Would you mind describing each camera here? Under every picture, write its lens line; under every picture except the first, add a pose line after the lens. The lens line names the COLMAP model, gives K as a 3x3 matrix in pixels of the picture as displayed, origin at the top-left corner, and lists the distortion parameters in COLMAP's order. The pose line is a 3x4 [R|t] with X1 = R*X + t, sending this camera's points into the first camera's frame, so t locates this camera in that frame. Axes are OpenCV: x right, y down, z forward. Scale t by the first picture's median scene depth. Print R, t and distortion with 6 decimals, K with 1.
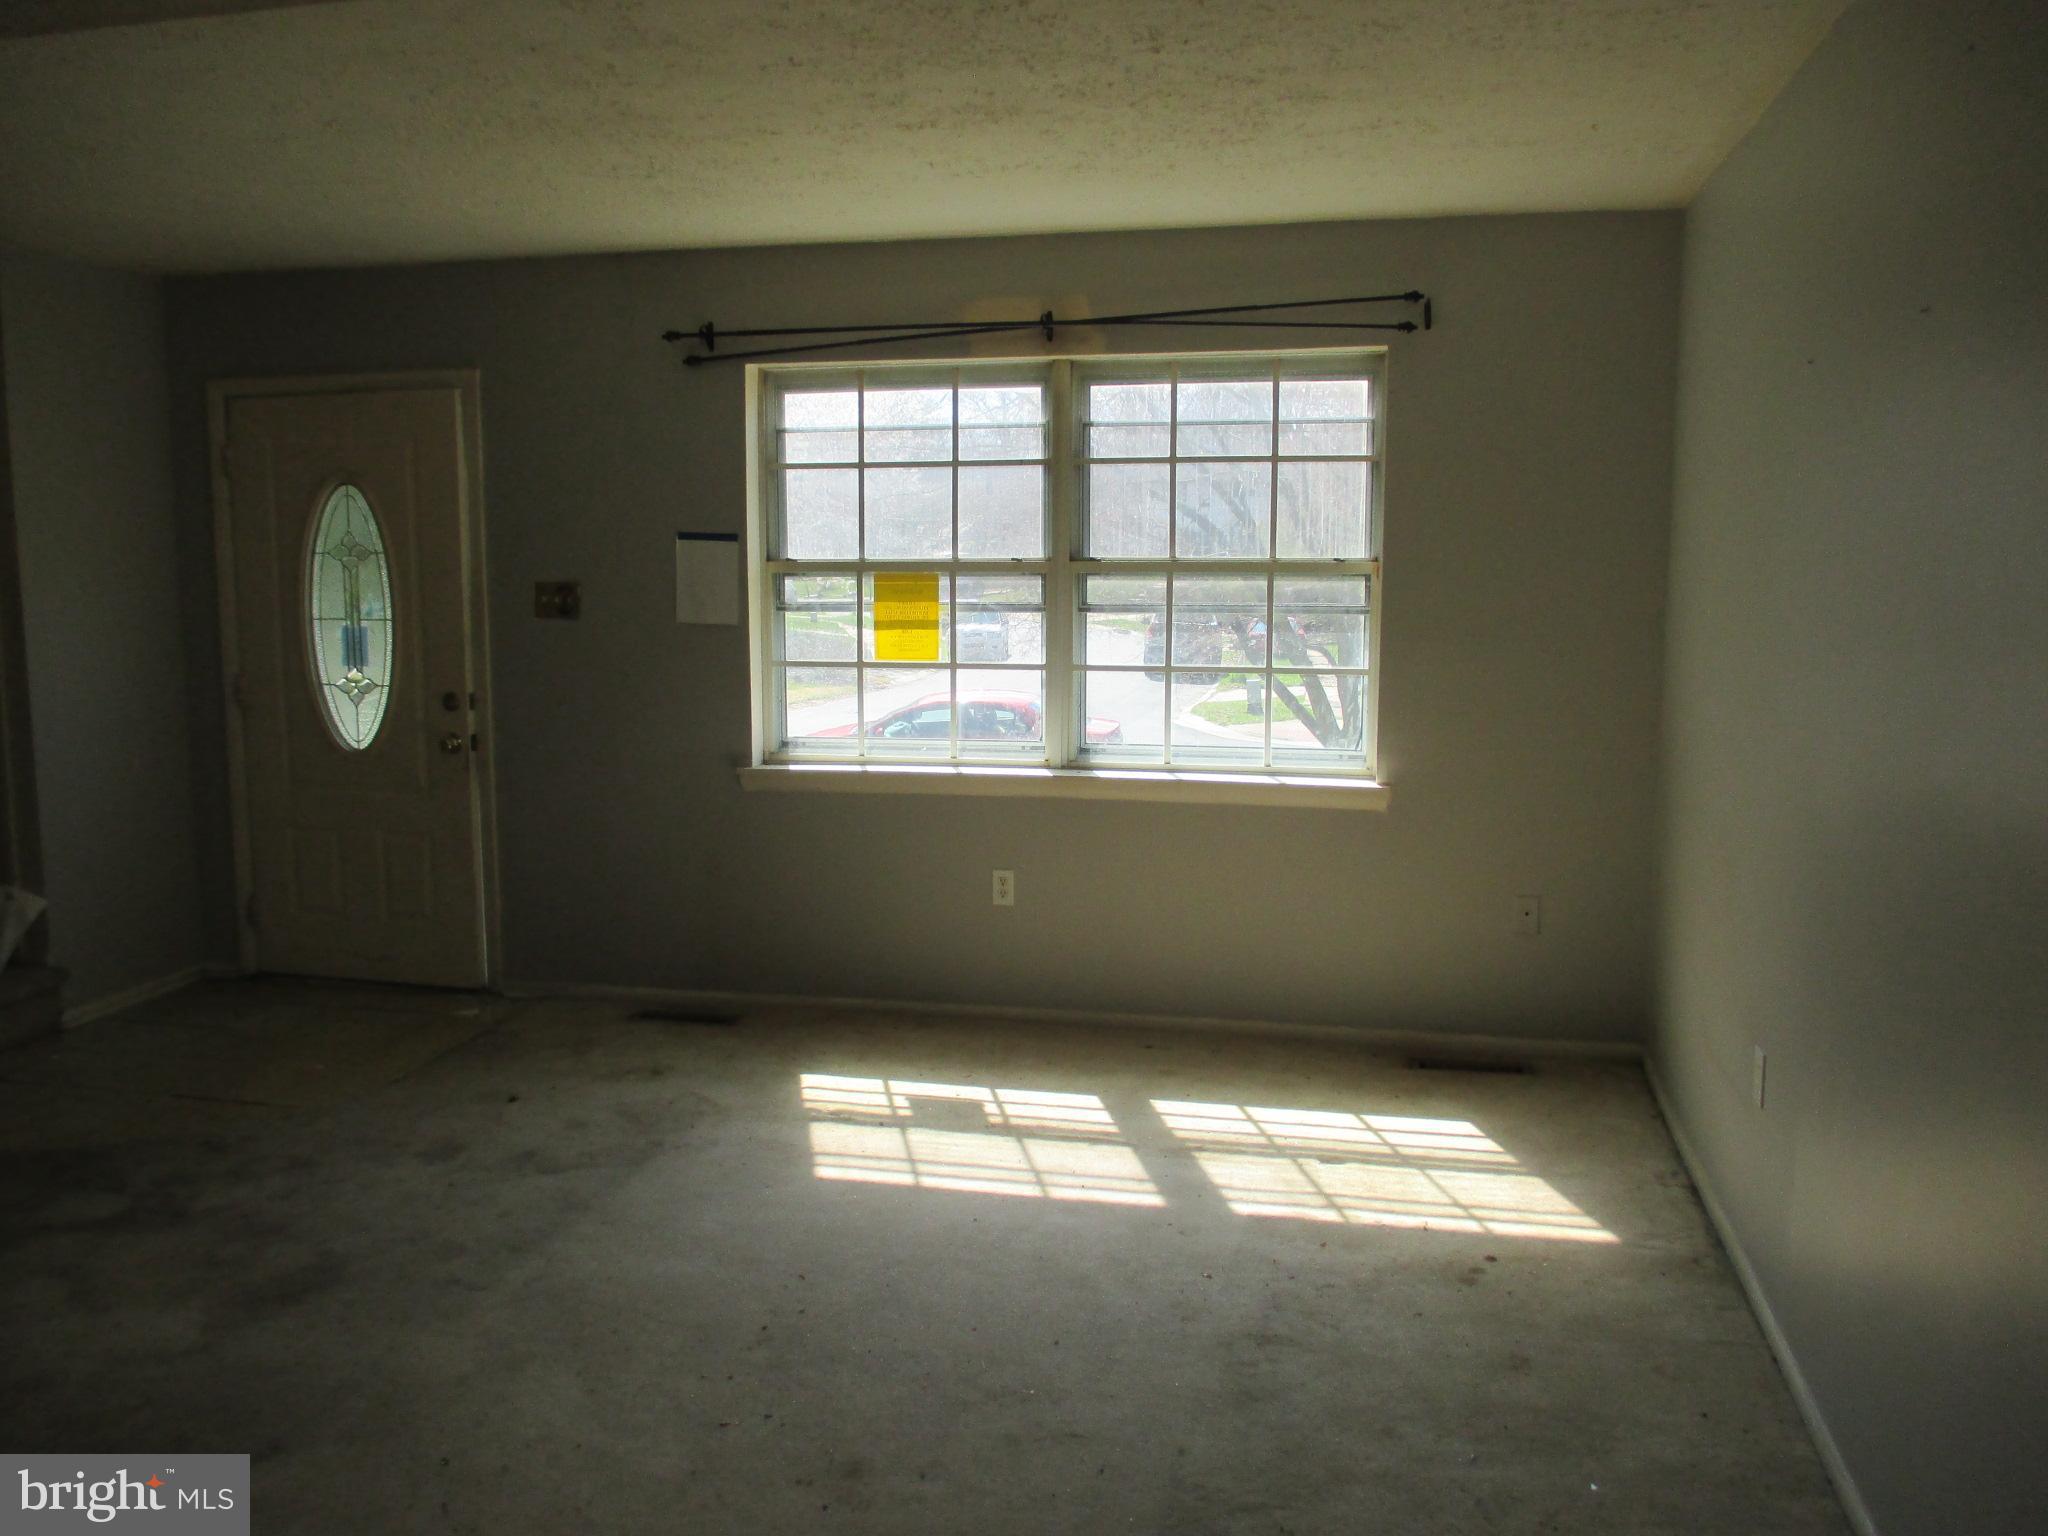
lens RADIAL K [[1703.2, 0, 1030.6], [0, 1703.2, 762.5], [0, 0, 1]] dist [-0.038453, 0.027696]
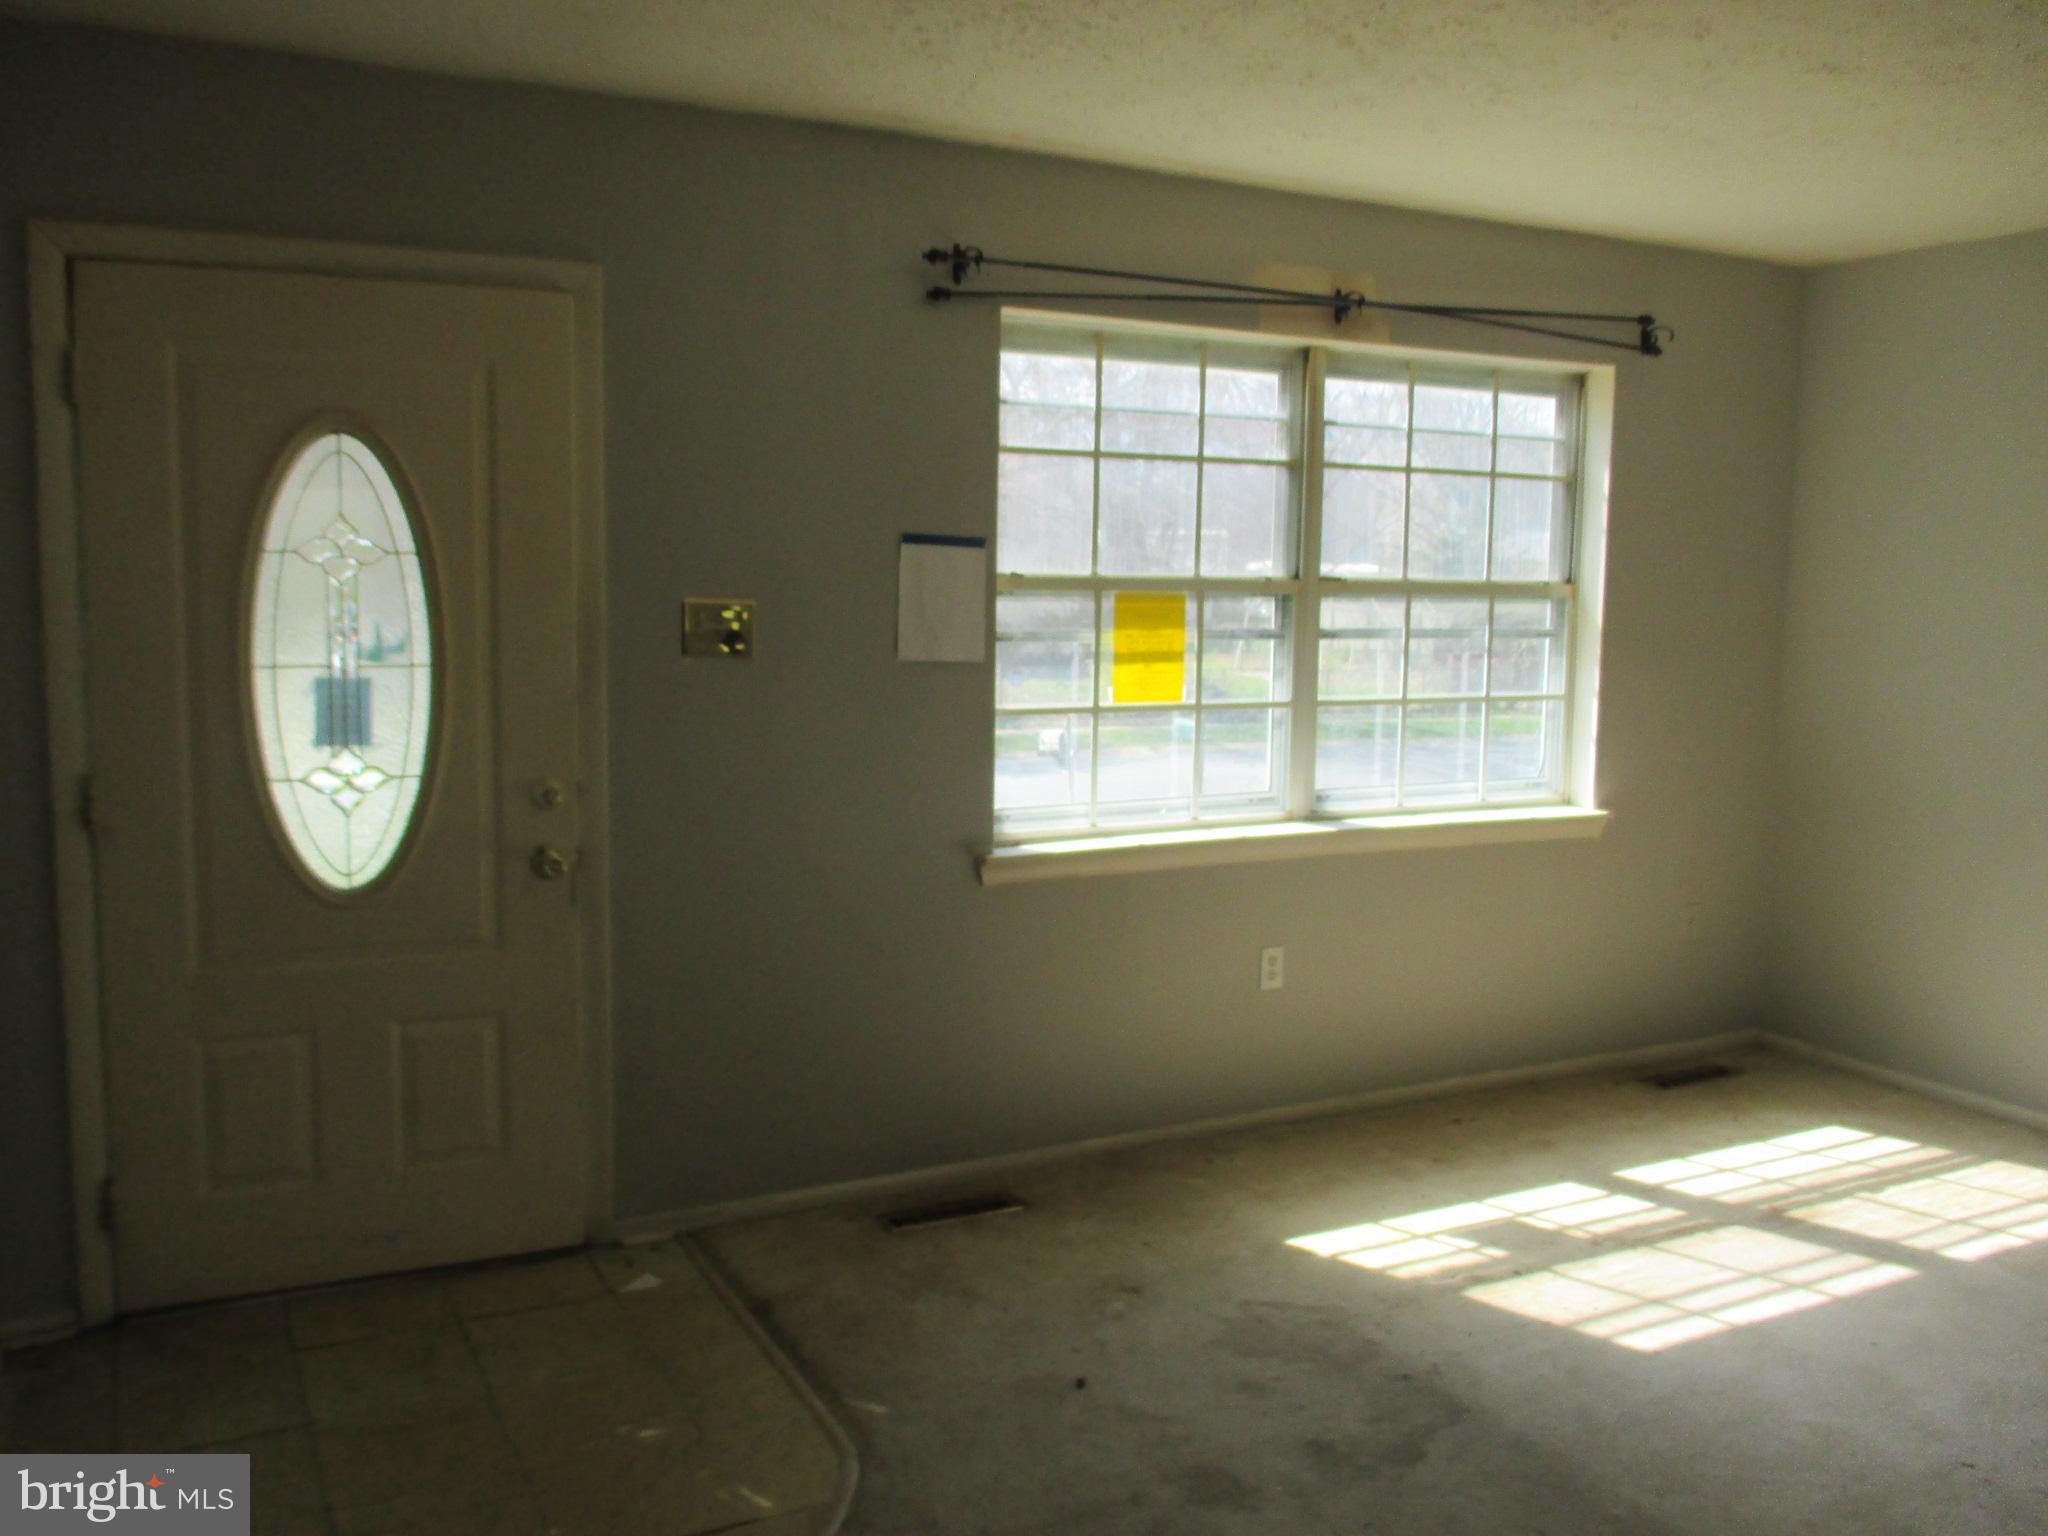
lens RADIAL K [[1703.2, 0, 1017.5], [0, 1703.2, 768.6], [0, 0, 1]] dist [-0.038453, 0.027696]
pose [[0.762447, -0.062616, 0.644014, -0.657414], [0.063888, 0.997728, 0.021370, -0.051685], [-0.643889, 0.024851, 0.764715, 0.444931]]
